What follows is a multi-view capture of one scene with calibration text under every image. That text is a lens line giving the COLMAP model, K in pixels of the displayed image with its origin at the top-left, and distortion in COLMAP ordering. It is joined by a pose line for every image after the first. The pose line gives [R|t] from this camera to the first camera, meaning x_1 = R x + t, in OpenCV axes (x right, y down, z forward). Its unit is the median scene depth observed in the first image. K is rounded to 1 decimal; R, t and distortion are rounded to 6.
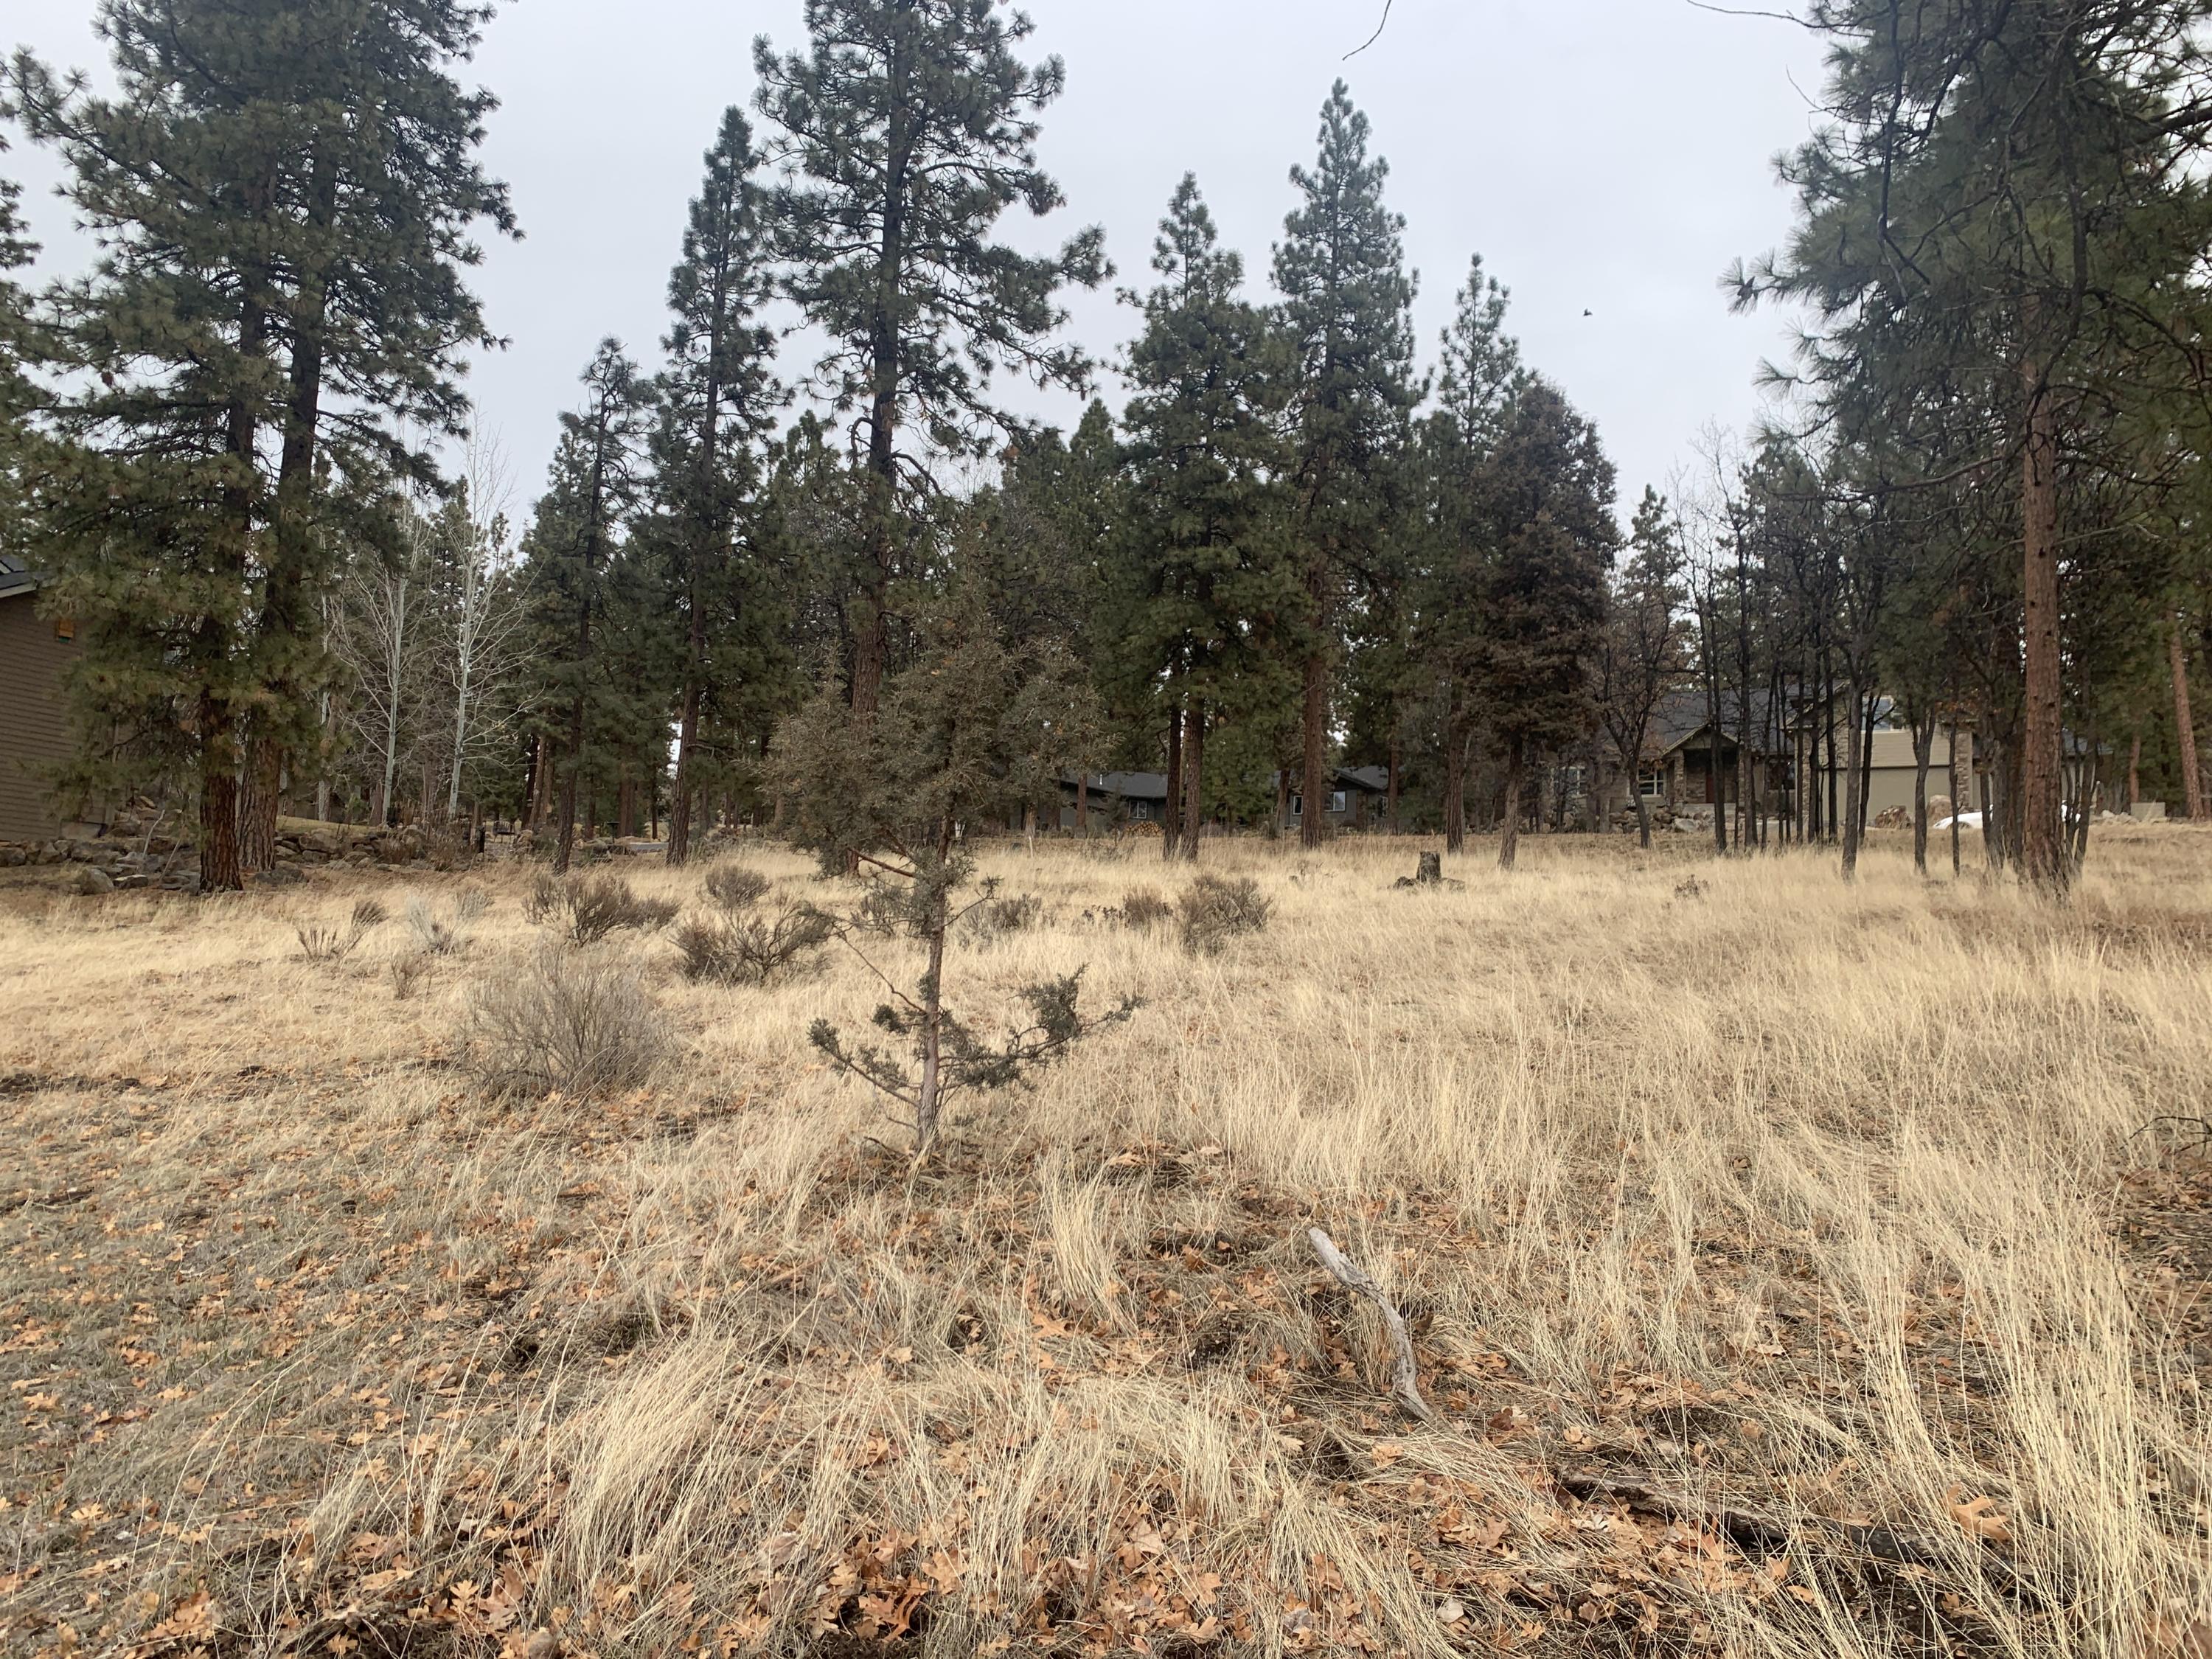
lens RADIAL K [[1627.3, 0, 1106.0], [0, 1627.3, 829.5], [0, 0, 1]] dist [-0.002408, -0.003574]
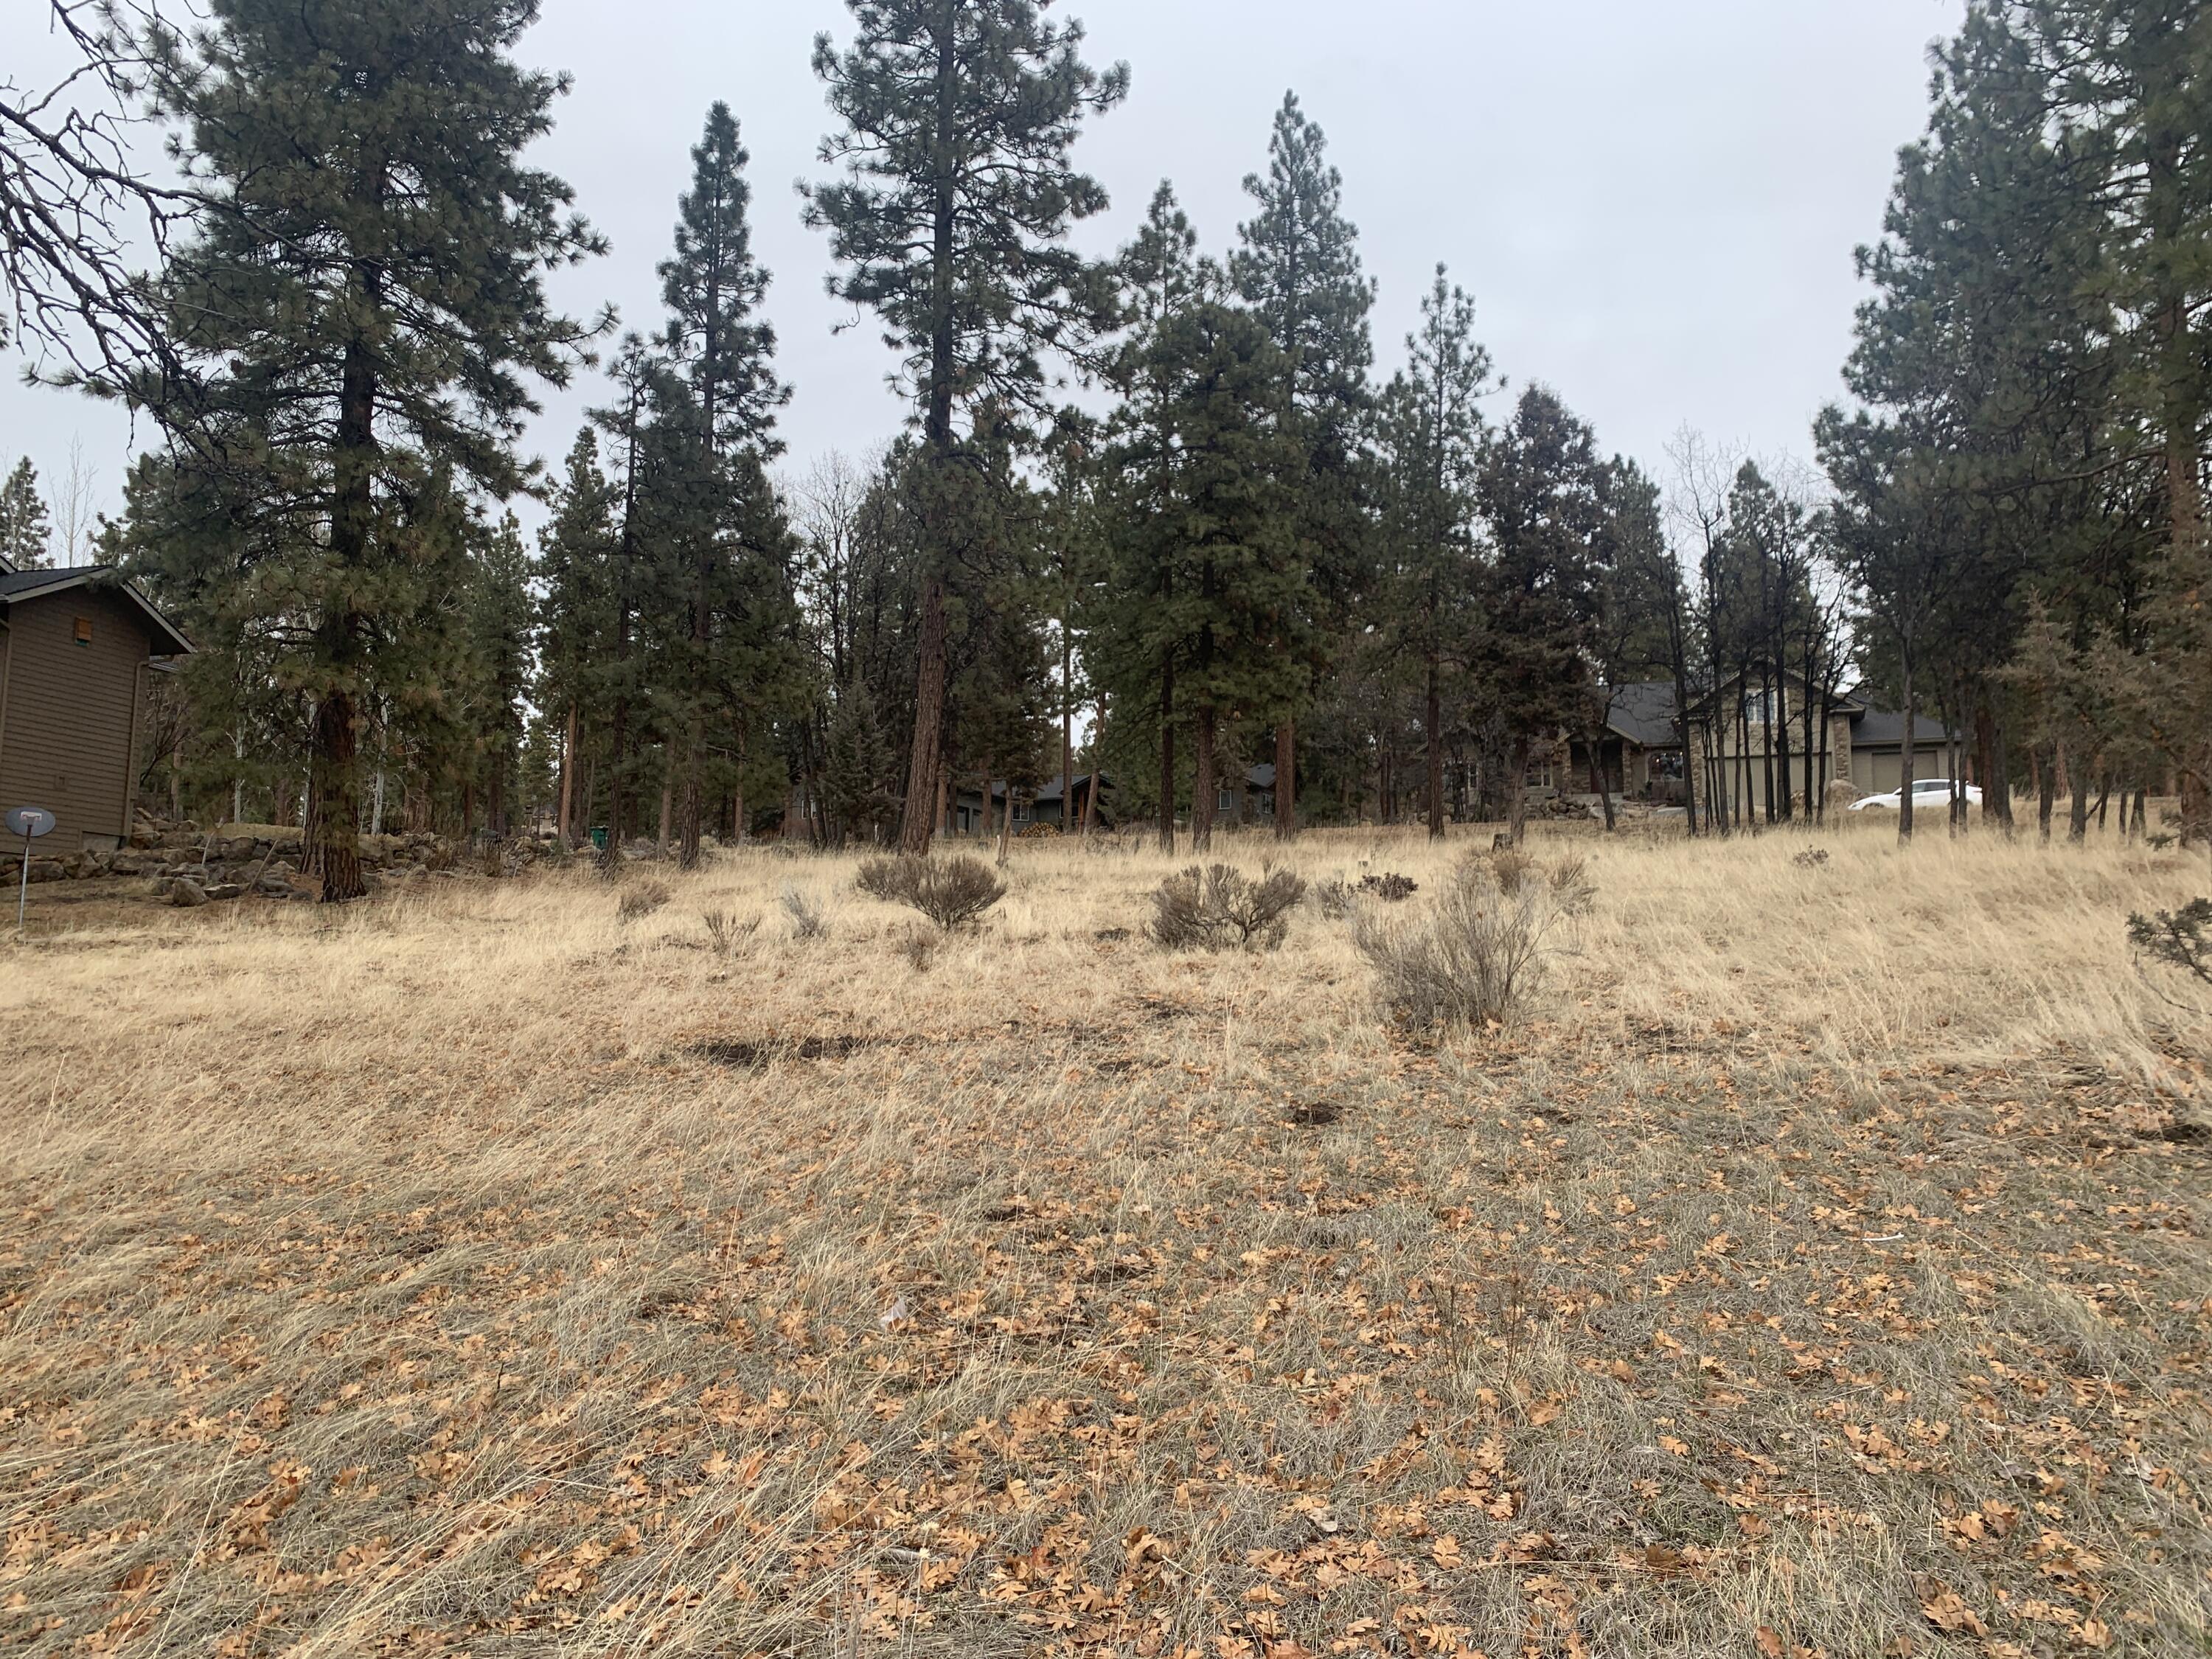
lens RADIAL K [[1638.5, 0, 1101.3], [0, 1638.5, 812.7], [0, 0, 1]] dist [0.008245, -0.001092]
pose [[0.994125, -0.019334, 0.106500, -0.115206], [0.020988, 0.999675, -0.014437, 0.006536], [-0.106186, 0.016588, 0.994208, -0.009395]]
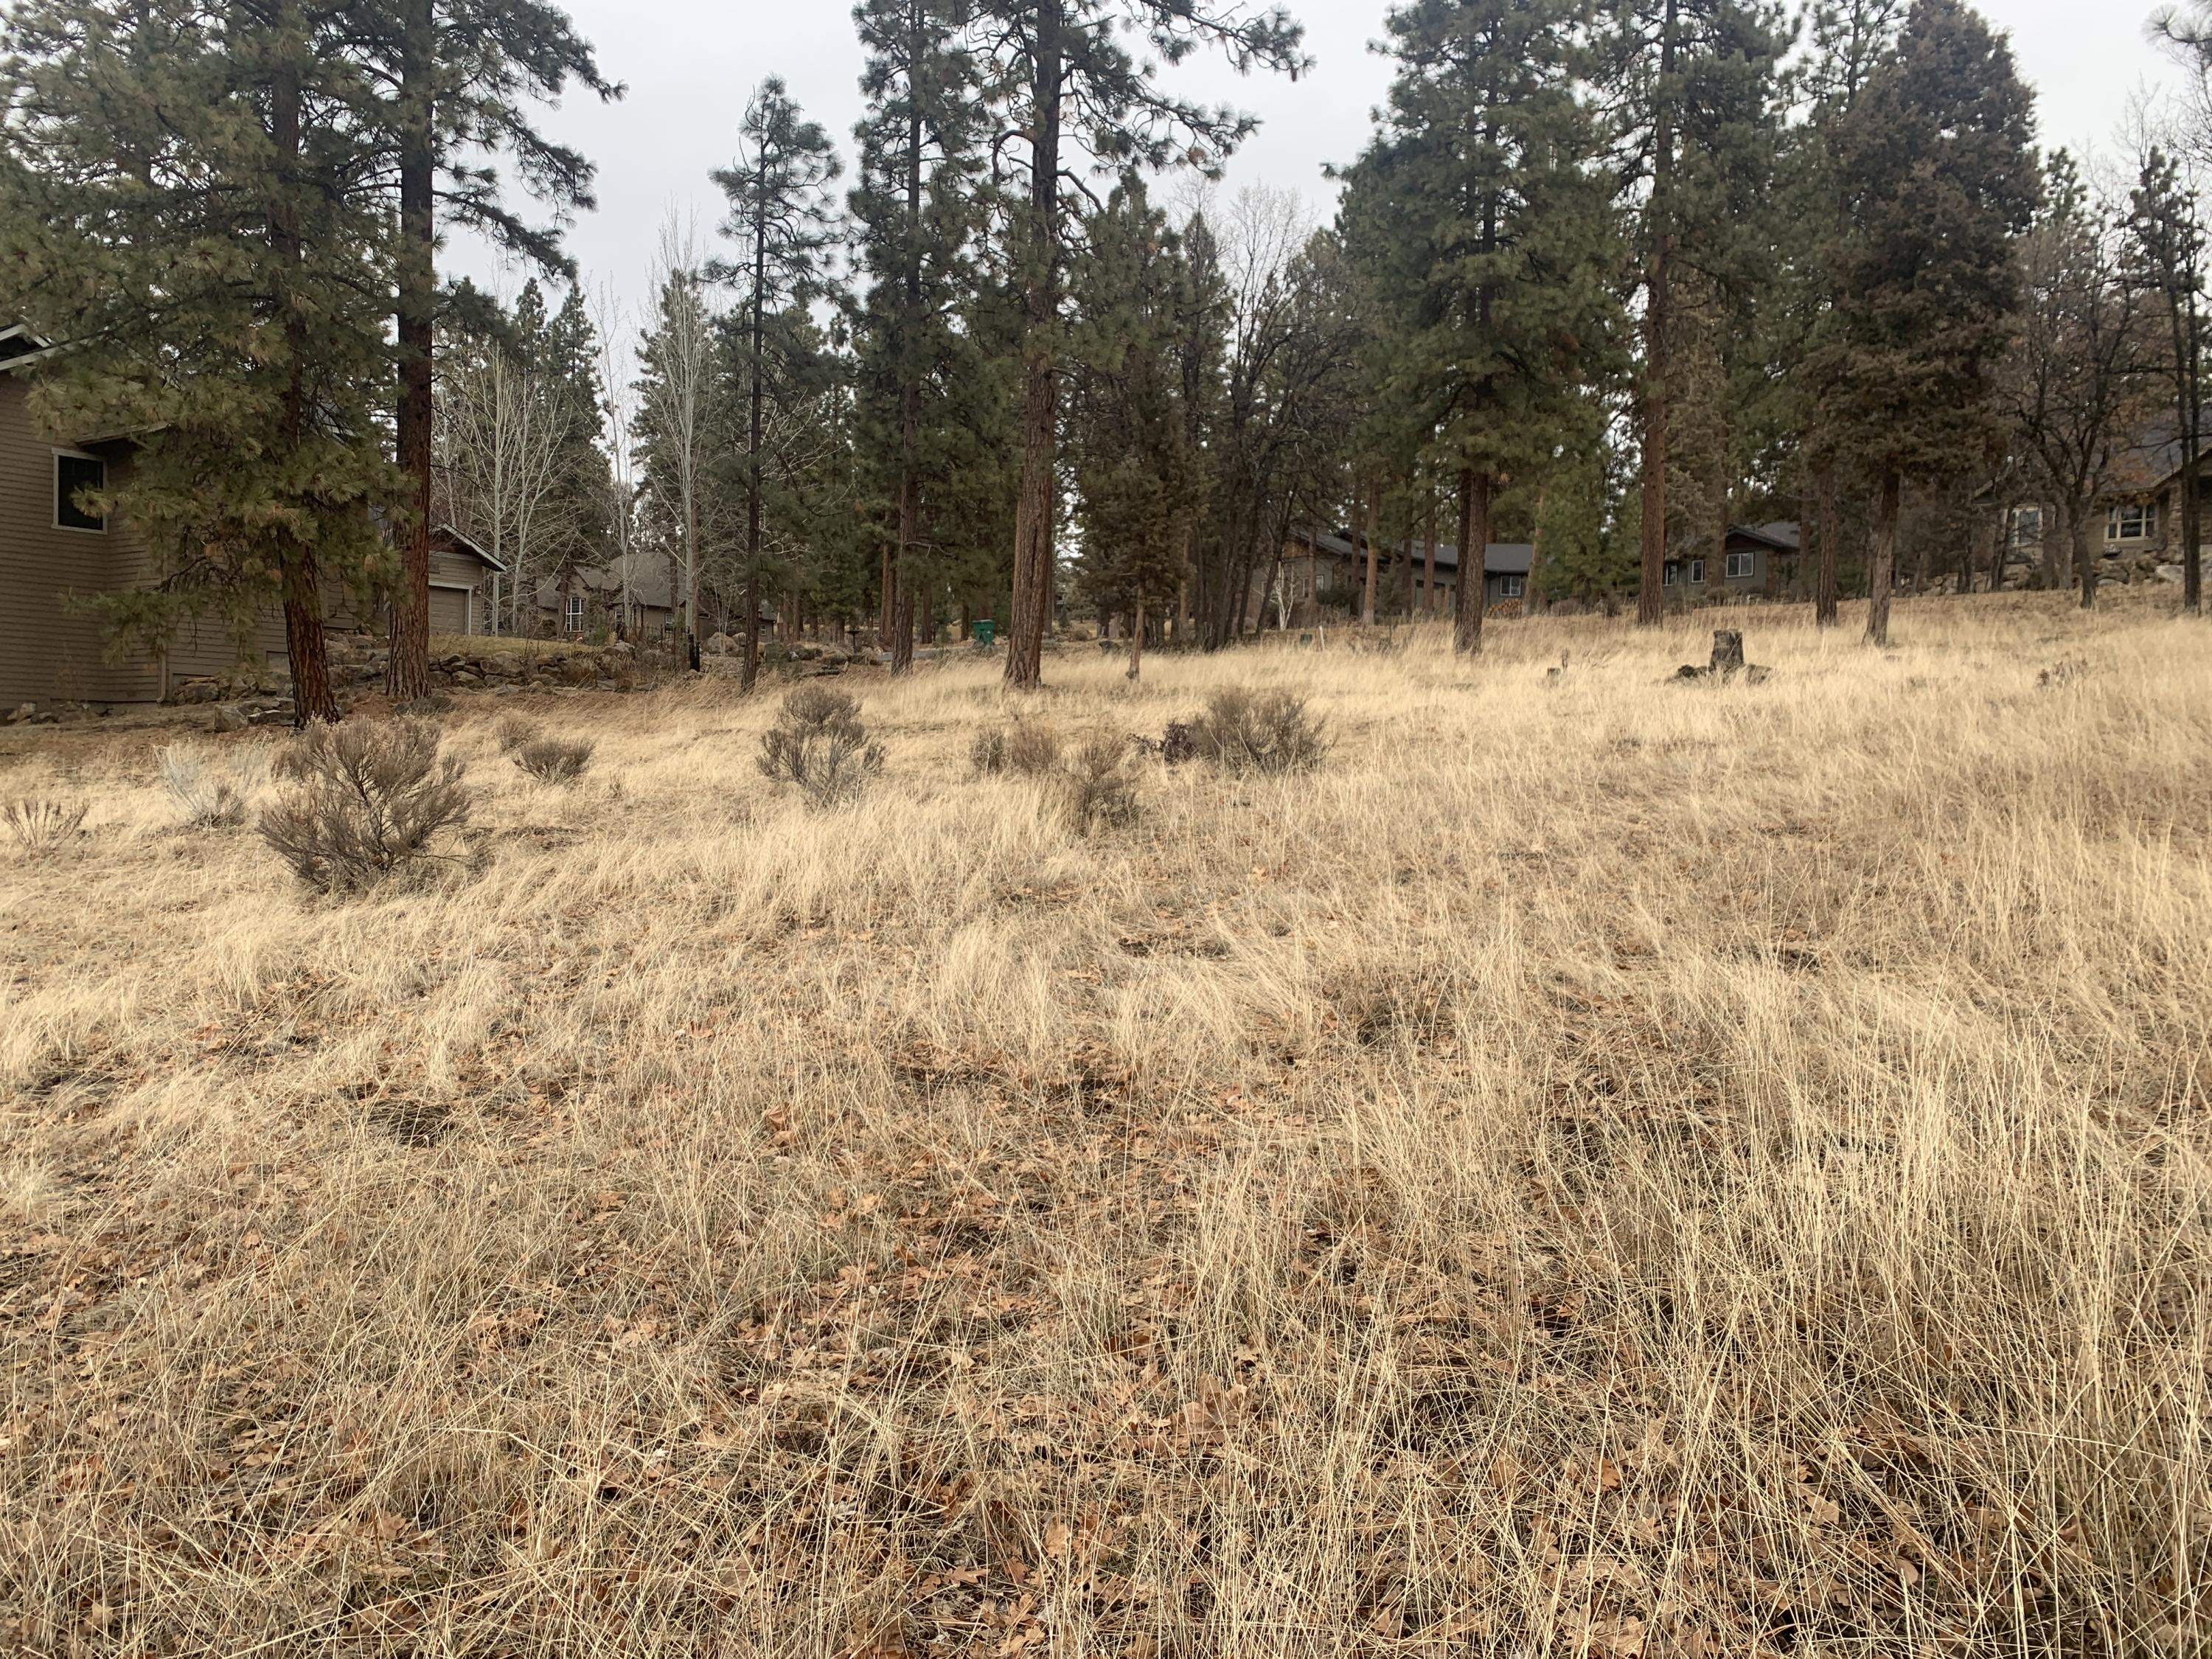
lens RADIAL K [[1655.3, 0, 1094.8], [0, 1655.3, 821.7], [0, 0, 1]] dist [-0.001819, -0.000169]
pose [[0.967414, -0.012527, -0.252892, 0.074604], [0.043438, 0.992179, 0.117019, 0.000103], [0.249448, -0.124191, 0.960392, 0.113613]]
